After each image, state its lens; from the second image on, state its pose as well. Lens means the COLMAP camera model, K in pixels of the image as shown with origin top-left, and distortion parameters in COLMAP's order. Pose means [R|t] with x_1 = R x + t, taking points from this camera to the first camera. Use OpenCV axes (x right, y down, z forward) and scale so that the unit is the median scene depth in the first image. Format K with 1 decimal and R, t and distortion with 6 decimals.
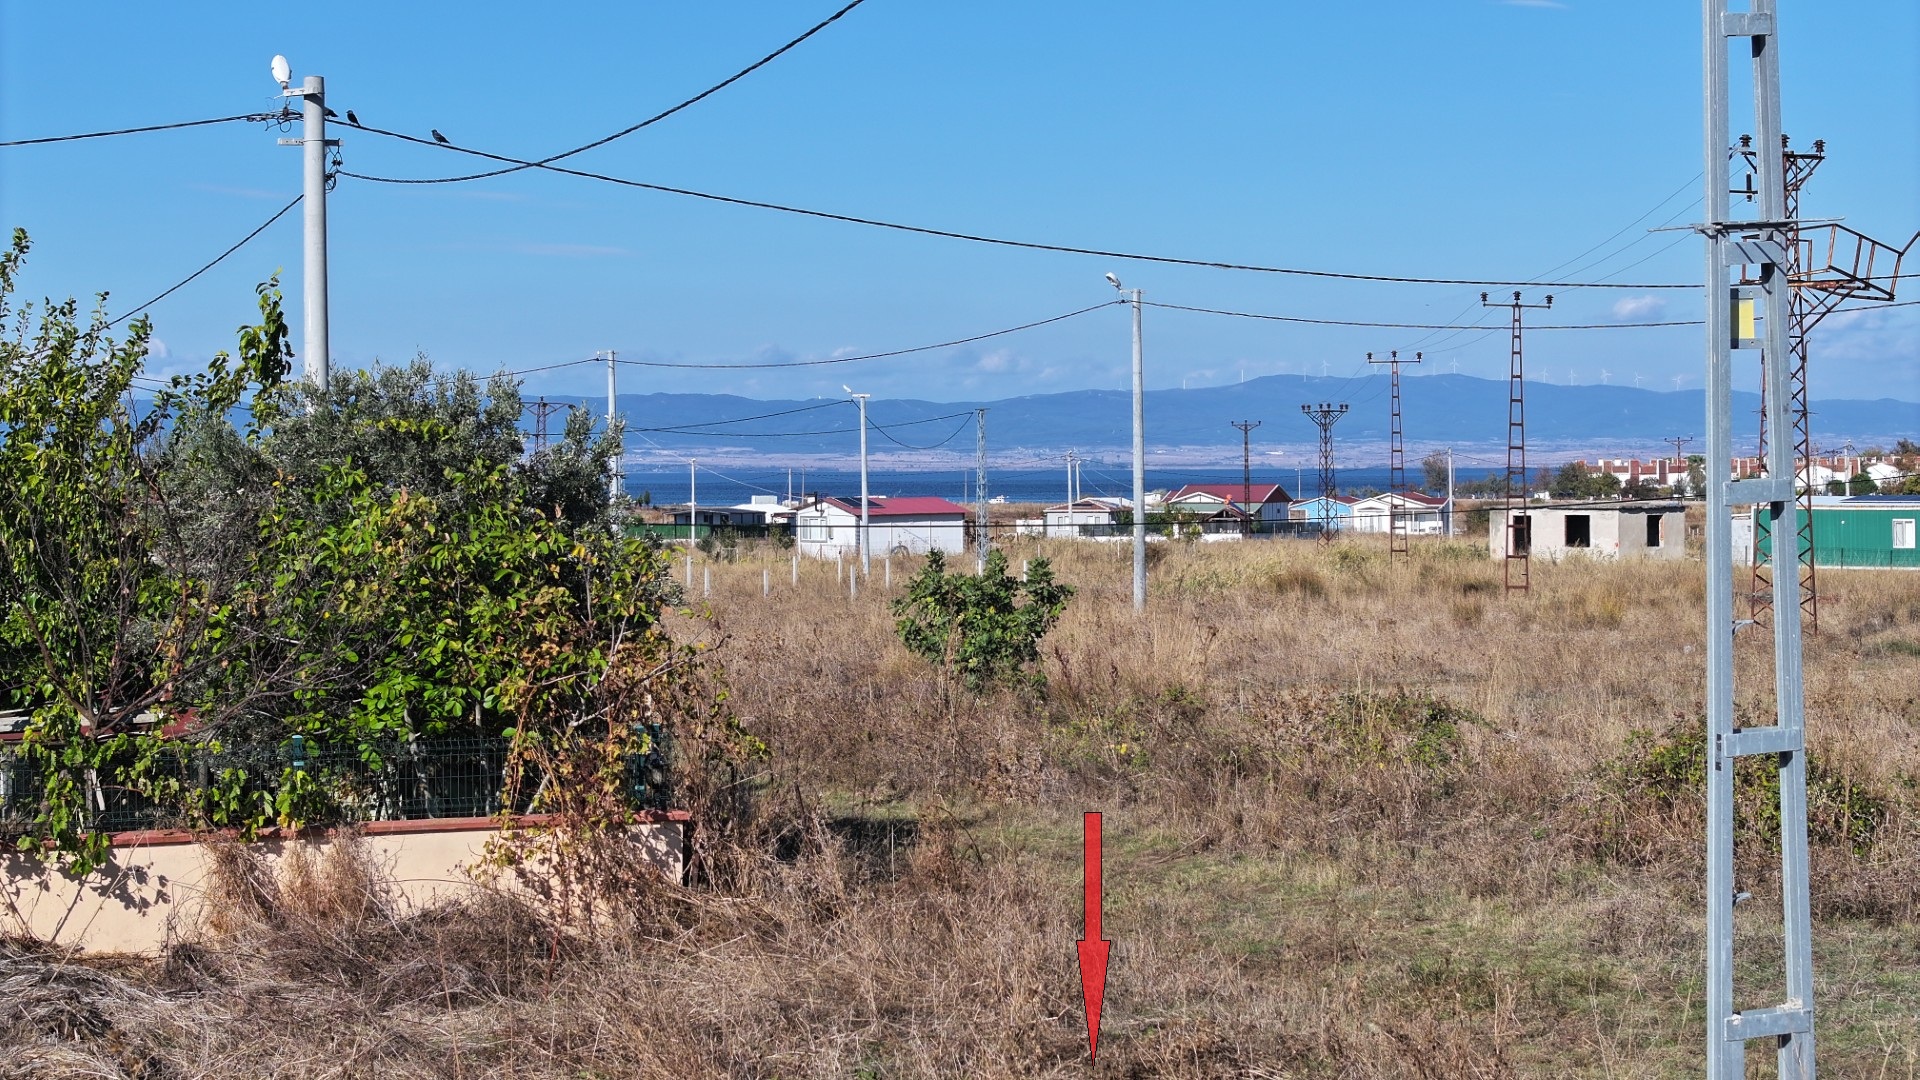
lens RADIAL K [[3878.1, 0, 960.0], [0, 3878.1, 540.0], [0, 0, 1]] dist [-0.198806, 0.585122]
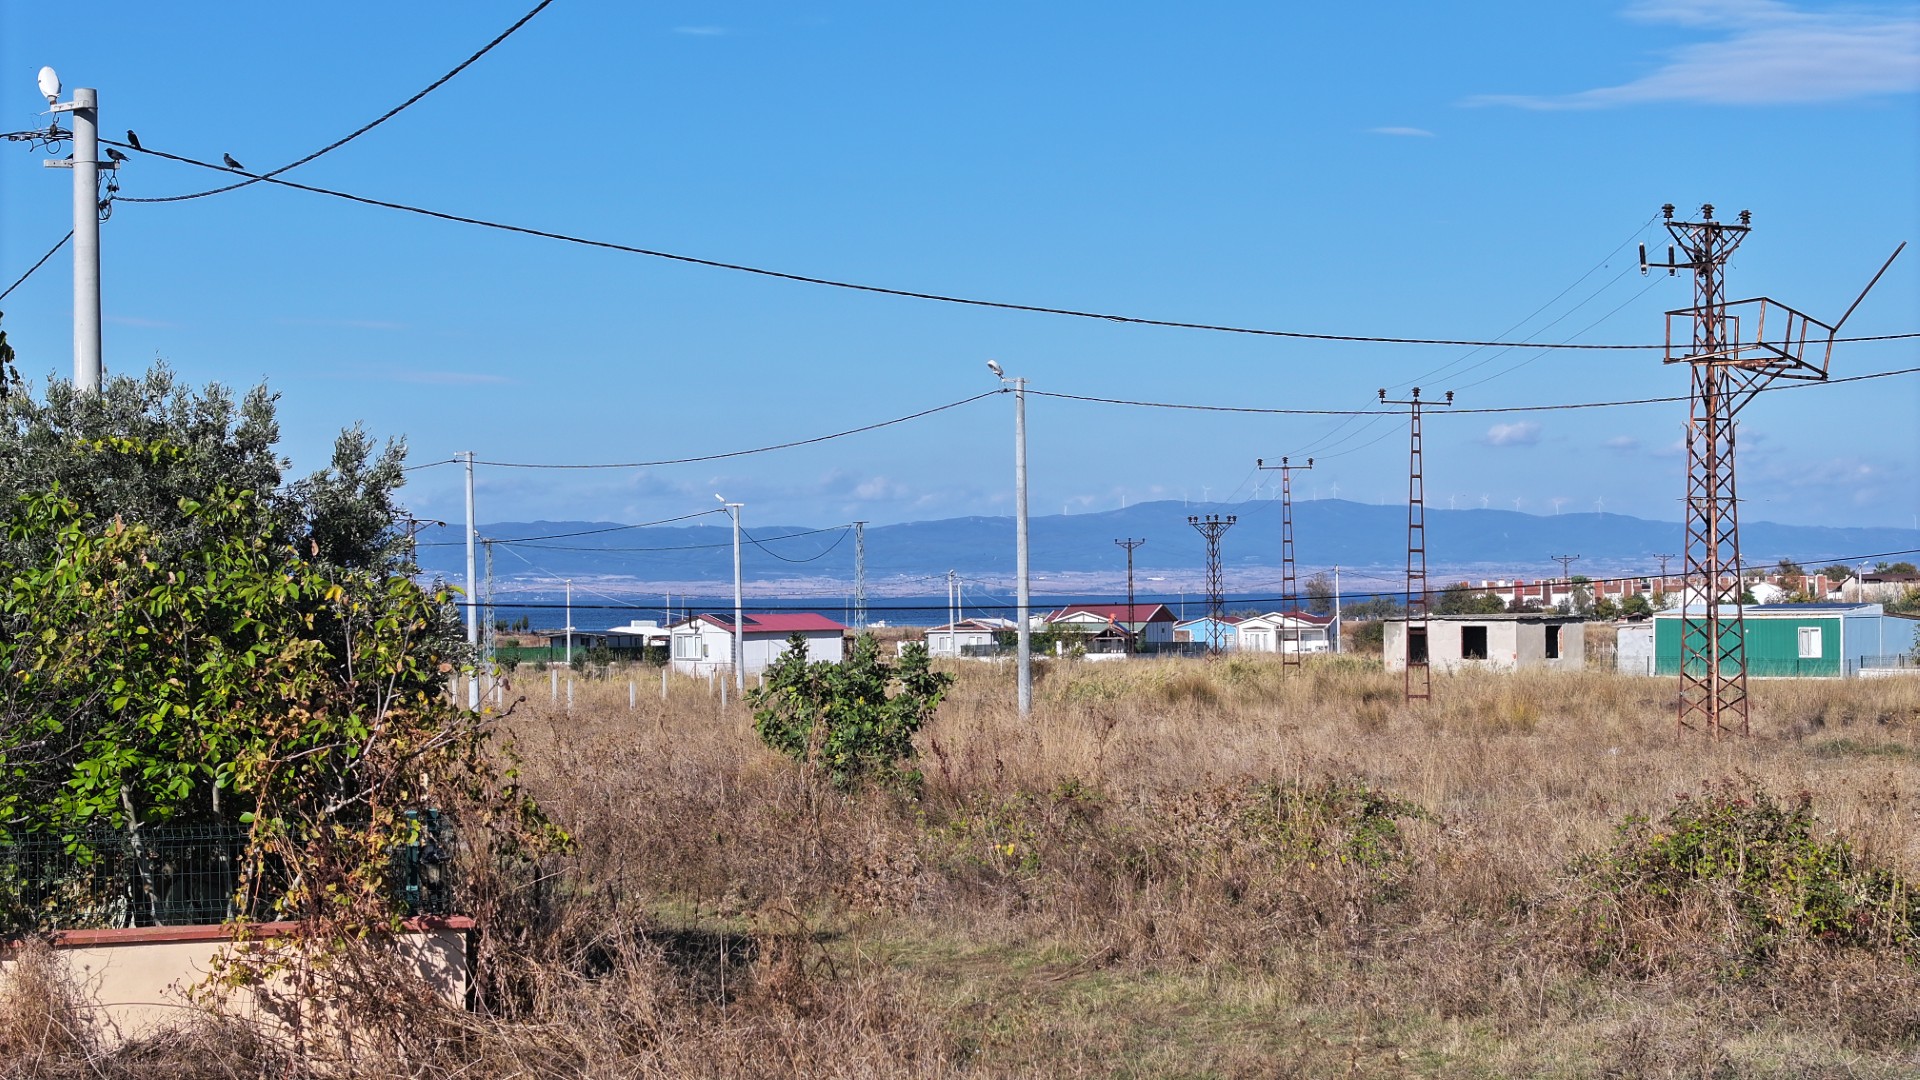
lens RADIAL K [[3878.1, 0, 960.0], [0, 3878.1, 540.0], [0, 0, 1]] dist [-0.198806, 0.585122]
pose [[0.999528, -0.003562, 0.030508, 0.003843], [0.004557, 0.999458, -0.032602, 0.010298], [-0.030376, 0.032725, 0.999003, 0.108313]]
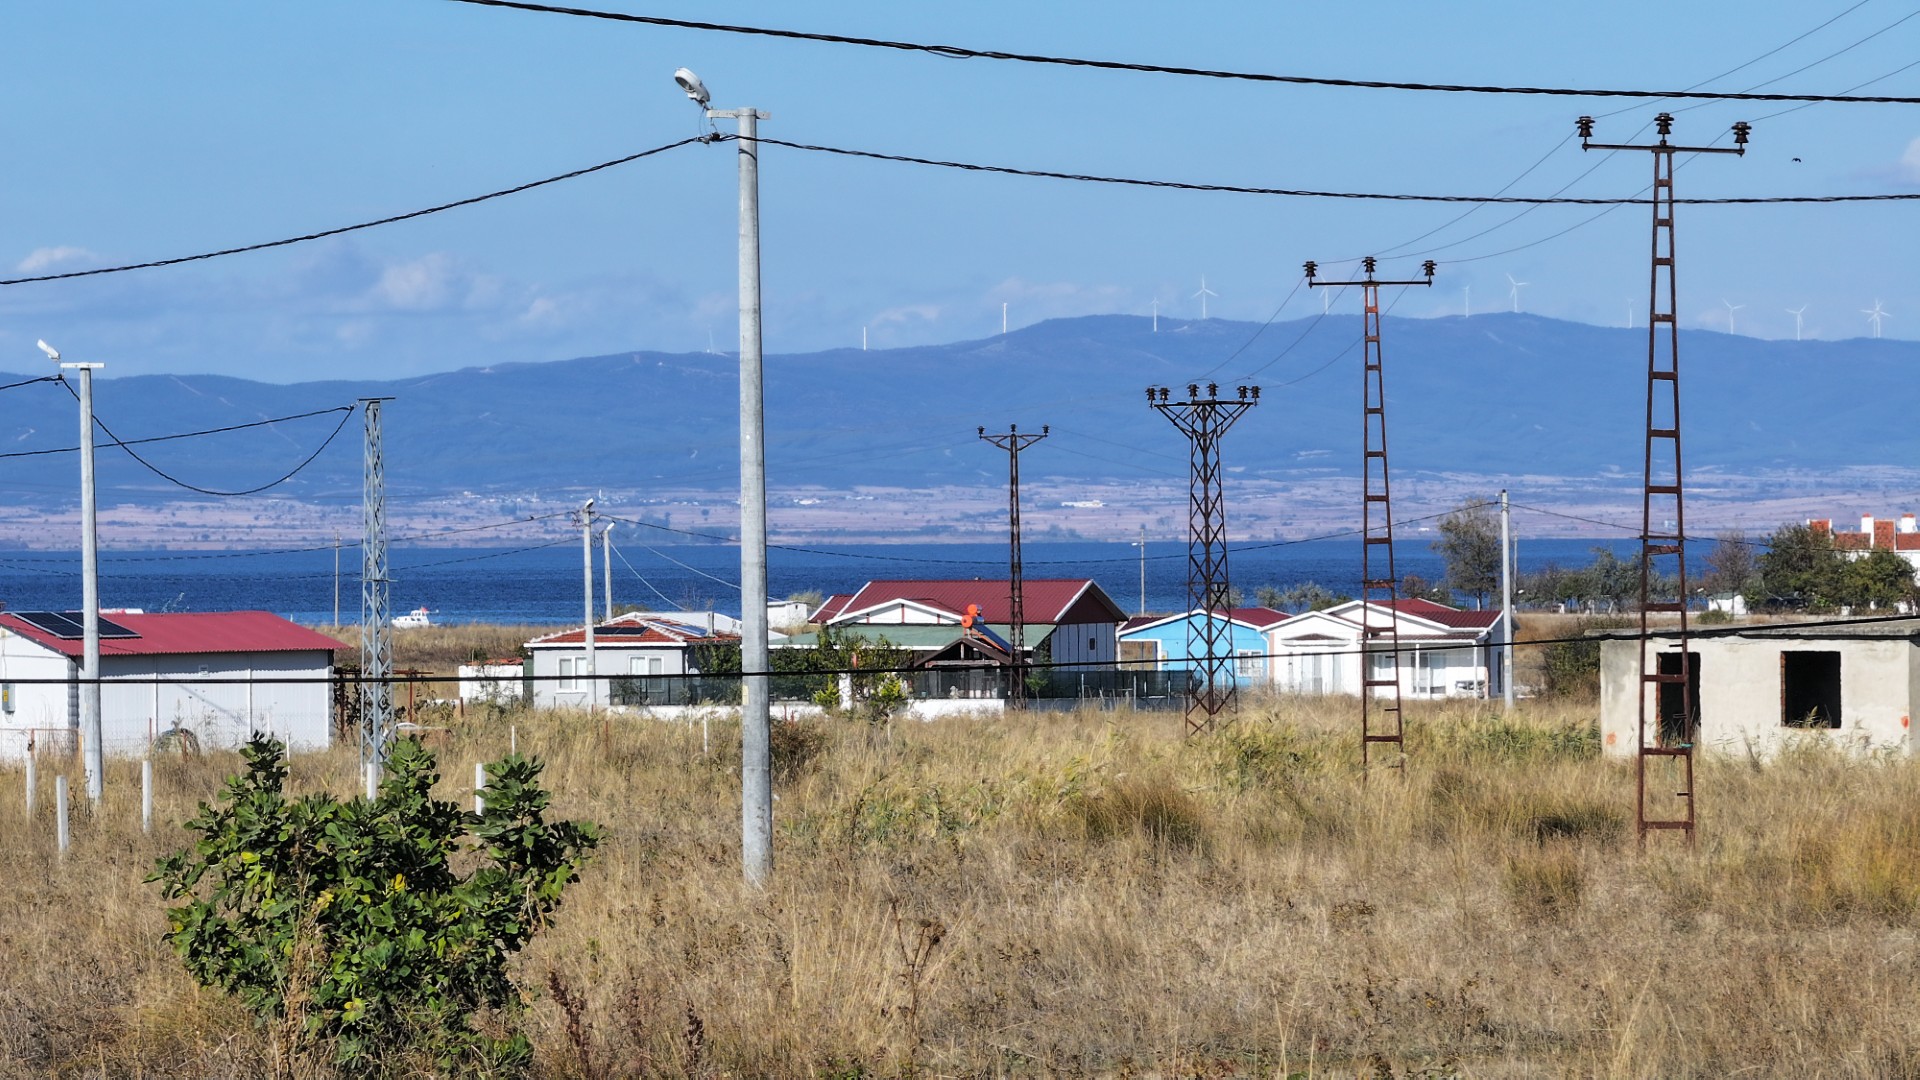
lens RADIAL K [[9381.6, 0, 960.0], [0, 9381.6, 540.0], [0, 0, 1]] dist [-0.271756, 10.957221]
pose [[0.997693, -0.001685, 0.067860, 0.000146], [0.002953, 0.999823, -0.018584, 0.000218], [-0.067817, 0.018742, 0.997522, -0.002317]]
